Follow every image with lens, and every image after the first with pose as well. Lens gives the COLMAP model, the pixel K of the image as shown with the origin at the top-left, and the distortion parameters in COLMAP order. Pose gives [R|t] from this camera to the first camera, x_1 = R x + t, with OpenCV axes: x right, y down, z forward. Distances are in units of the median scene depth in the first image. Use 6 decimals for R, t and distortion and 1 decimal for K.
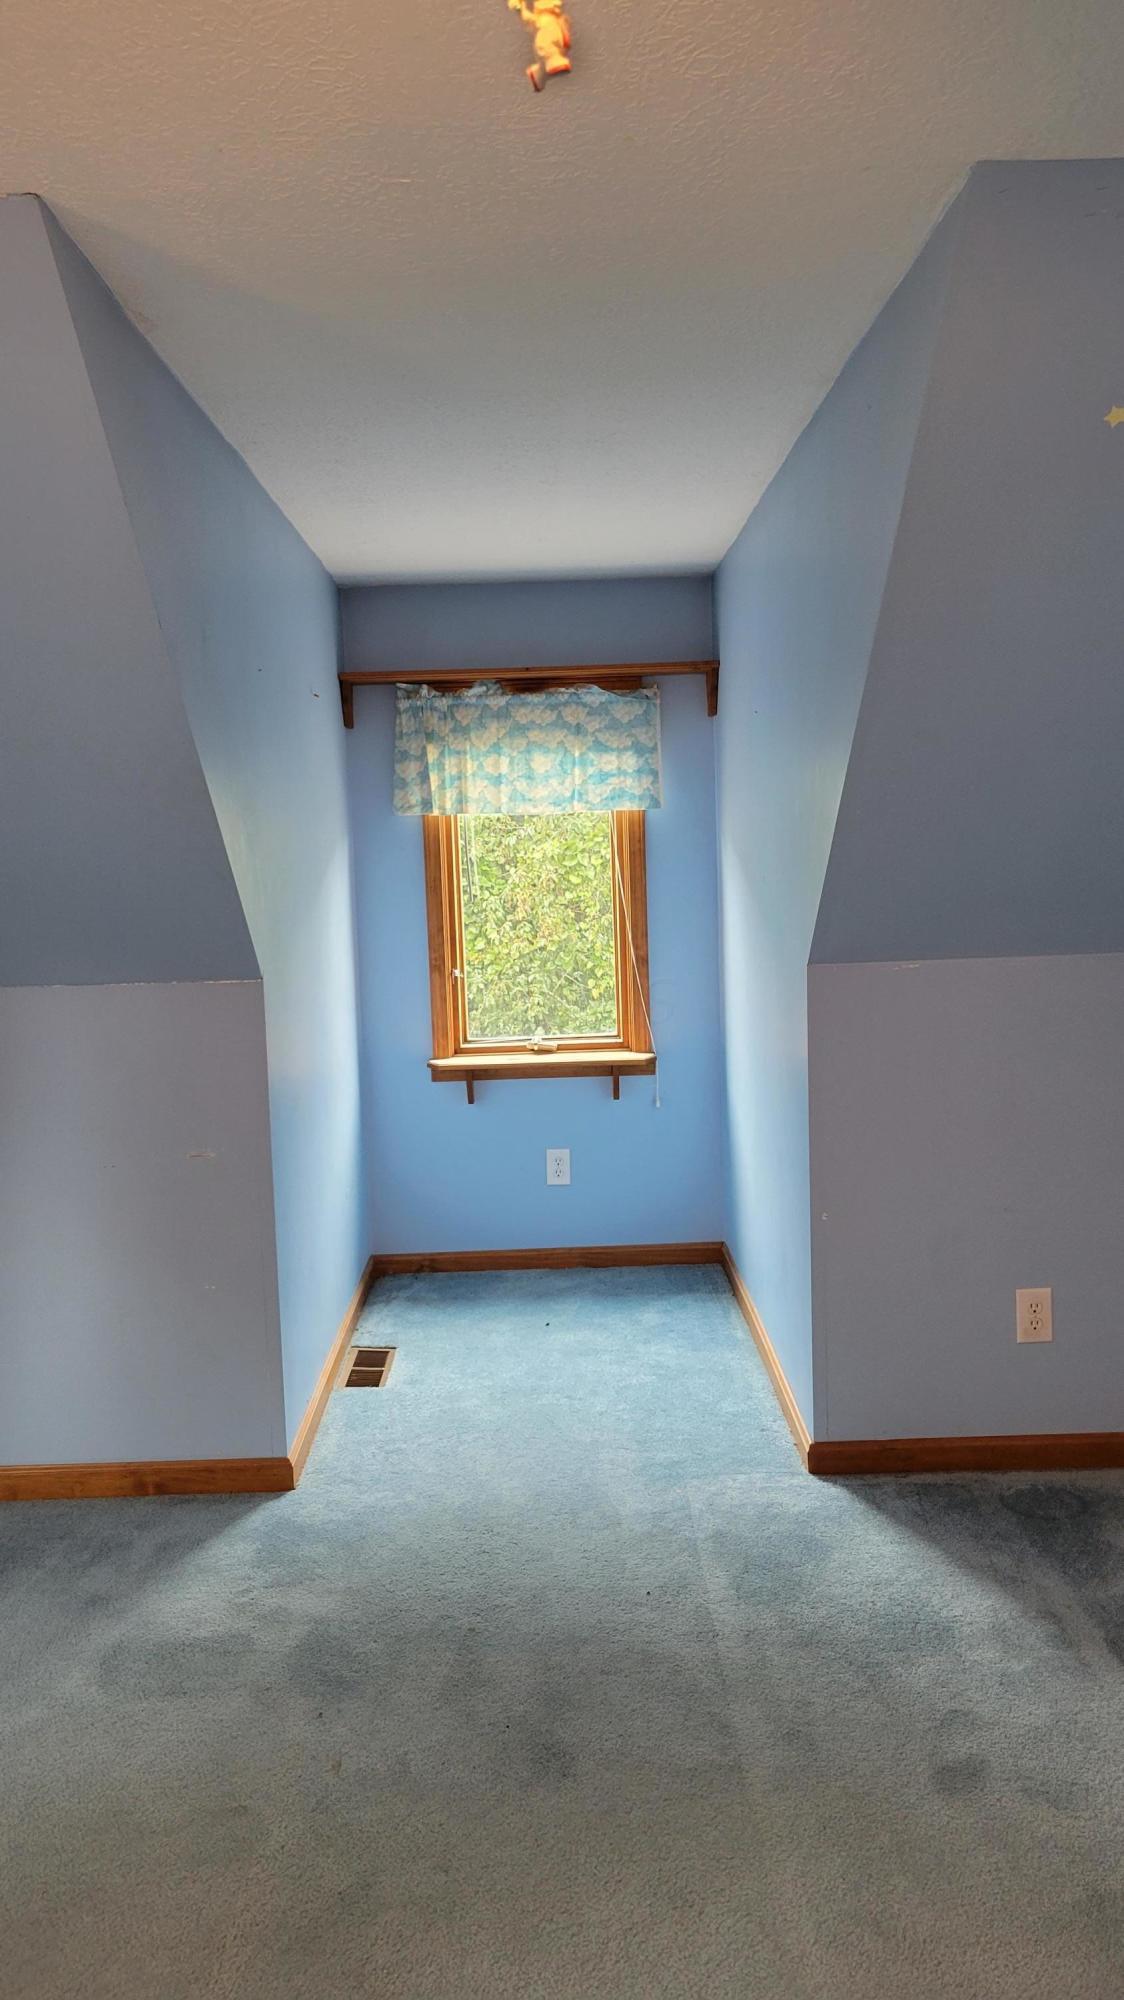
lens RADIAL K [[1526.7, 0, 563.9], [0, 1526.7, 987.4], [0, 0, 1]] dist [0.057187, -0.000386]
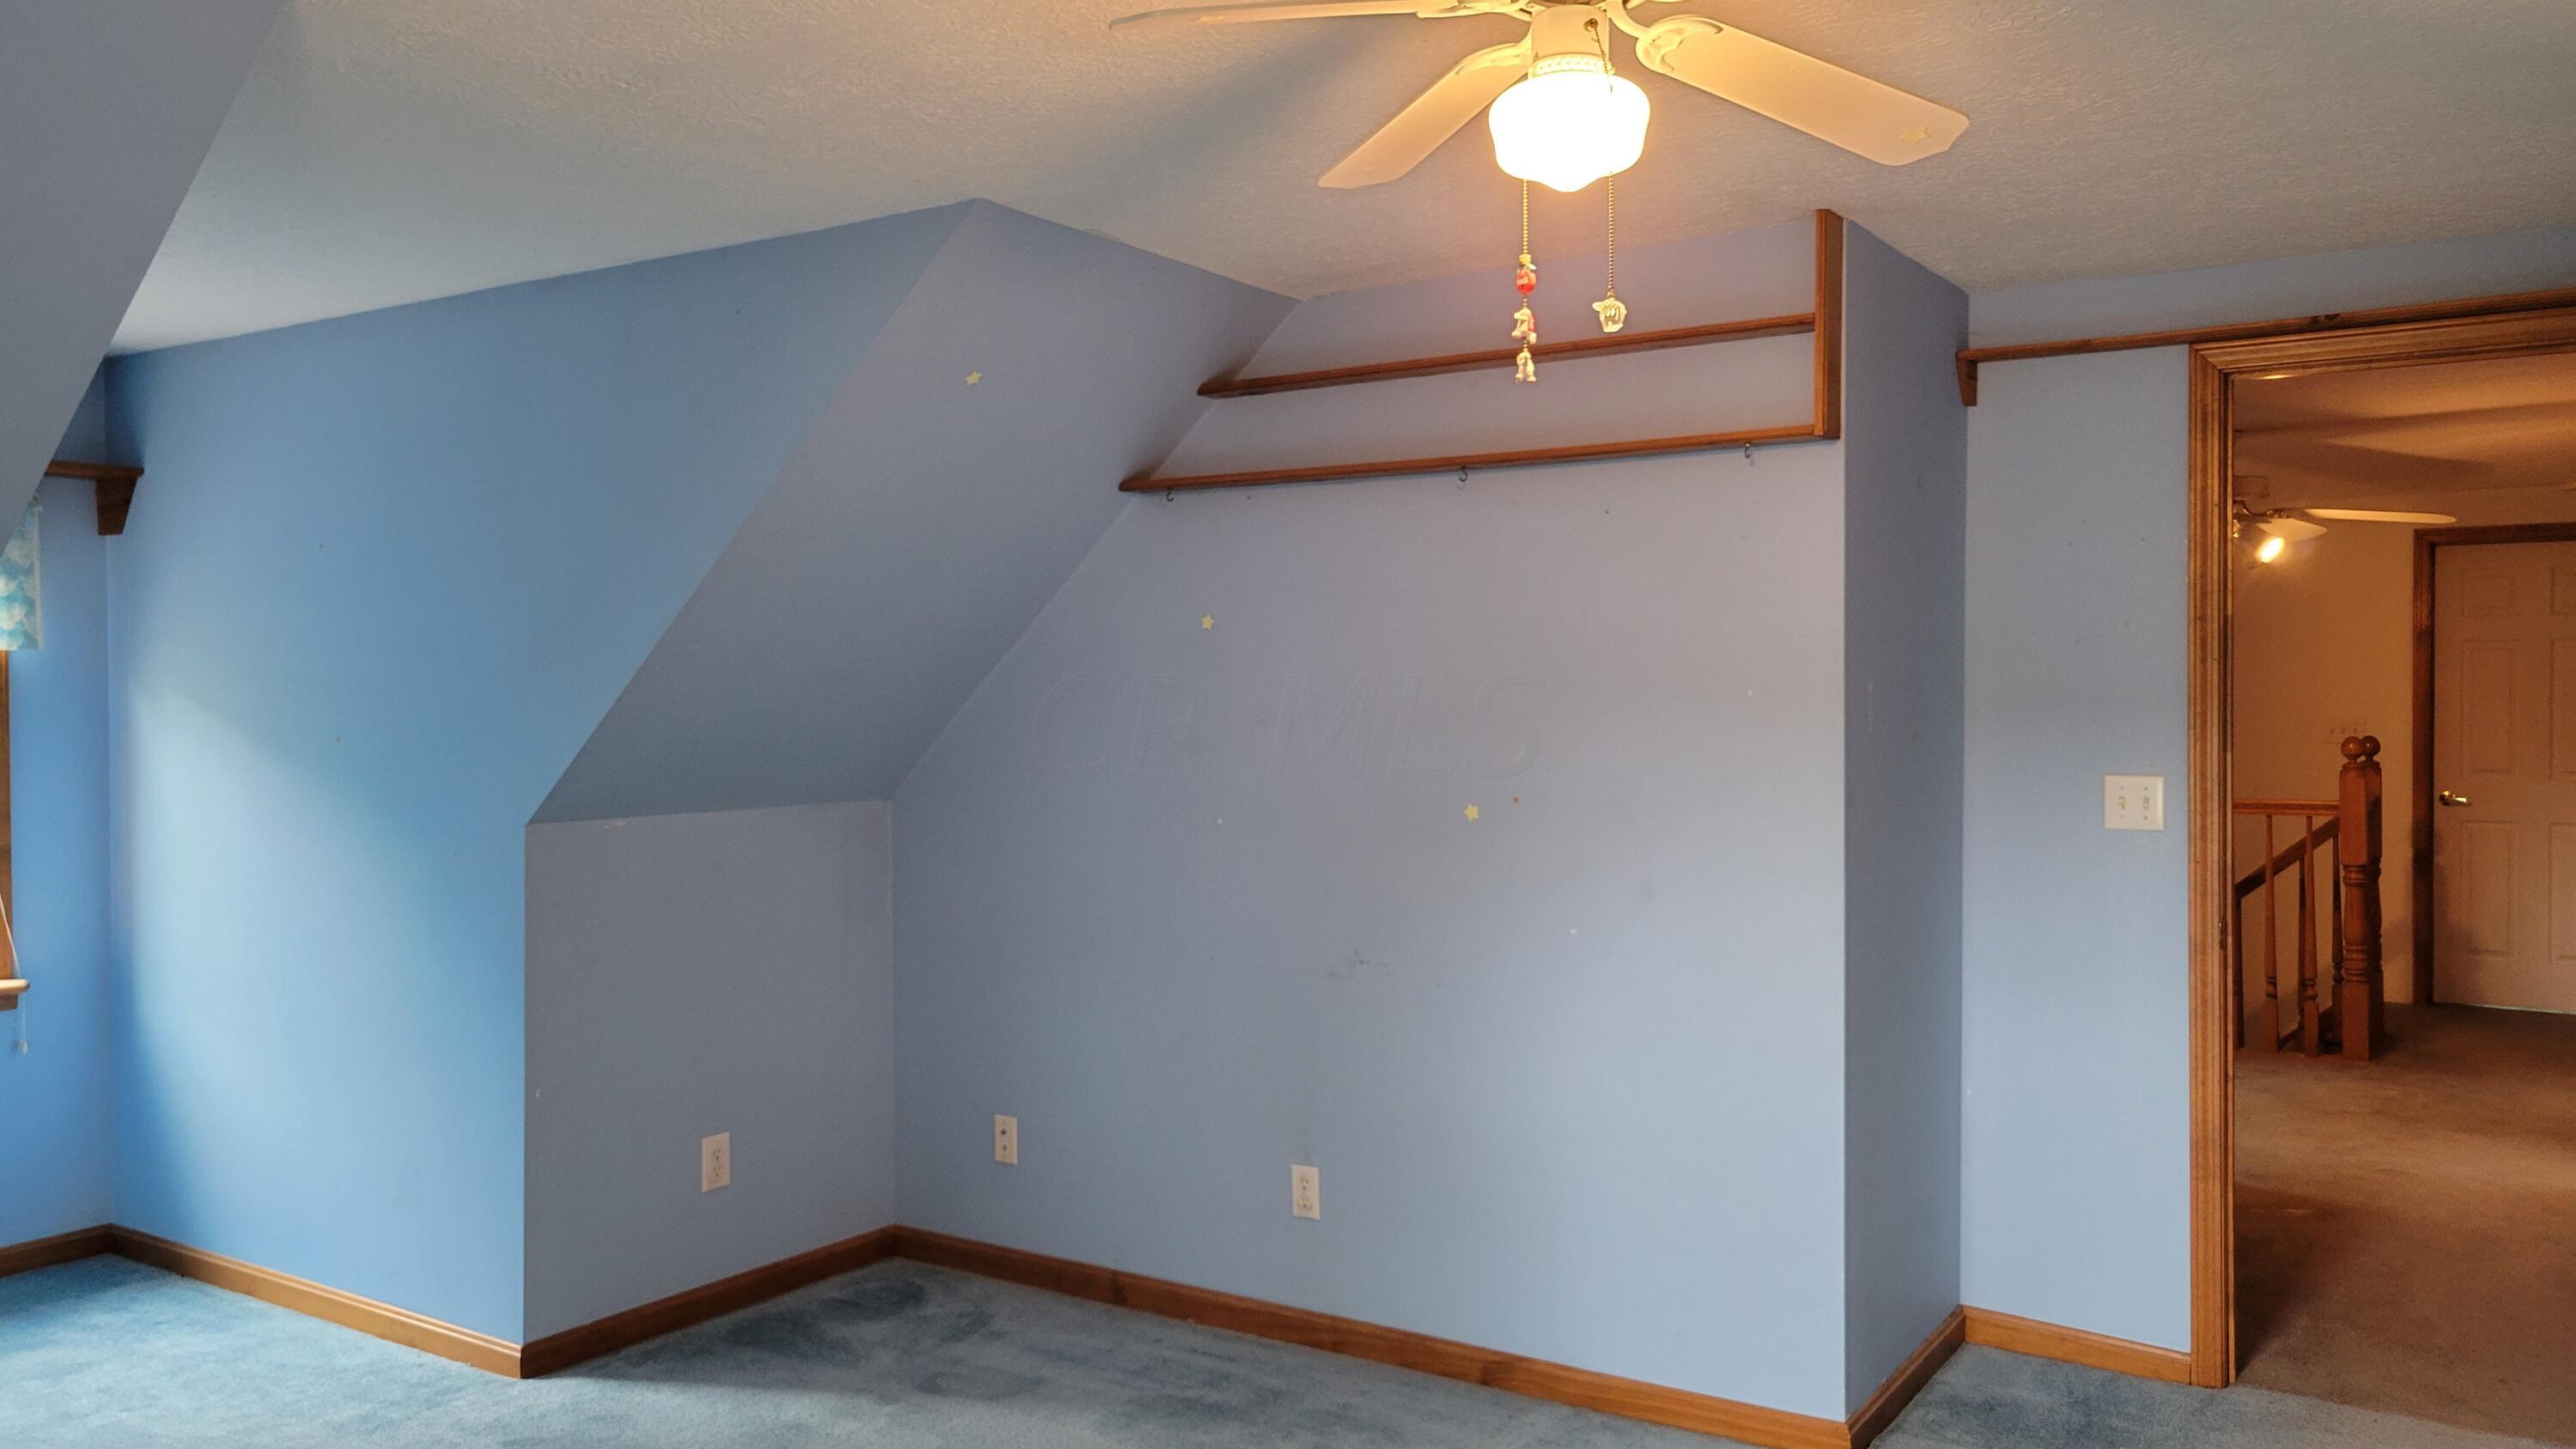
lens RADIAL K [[1966.7, 0, 1282.5], [0, 1966.7, 729.3], [0, 0, 1]] dist [0.057187, -0.000386]
pose [[0.564394, 0.014922, 0.825370, -0.476790], [0.061673, 0.996280, -0.060185, 0.022900], [-0.823198, 0.084871, 0.561375, -0.066330]]
